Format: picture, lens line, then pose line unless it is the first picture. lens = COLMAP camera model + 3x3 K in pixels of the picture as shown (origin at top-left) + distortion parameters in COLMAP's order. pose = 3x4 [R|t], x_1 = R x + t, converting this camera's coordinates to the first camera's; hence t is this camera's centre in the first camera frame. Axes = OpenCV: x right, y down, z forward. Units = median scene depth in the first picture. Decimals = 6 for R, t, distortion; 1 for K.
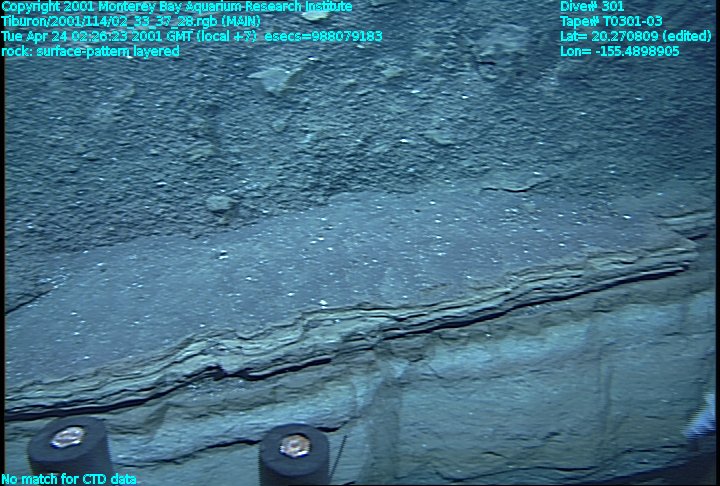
lens RADIAL K [[493.3, 0, 363.1], [0, 493.3, 258.3], [0, 0, 1]] dist [-0.082332, 0.087921]
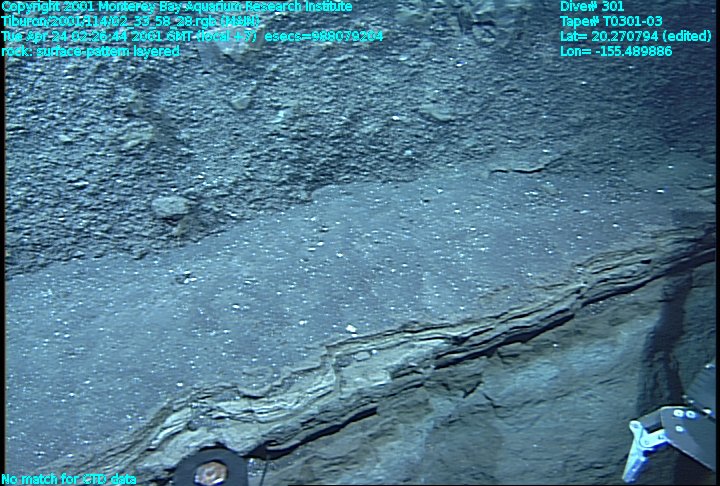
lens RADIAL K [[493.3, 0, 363.1], [0, 493.3, 258.3], [0, 0, 1]] dist [-0.082332, 0.087921]
pose [[0.975783, -0.087724, 0.200380, -0.166237], [0.093158, 0.995492, -0.017833, 0.001784], [-0.197912, 0.036068, 0.979556, 0.243161]]
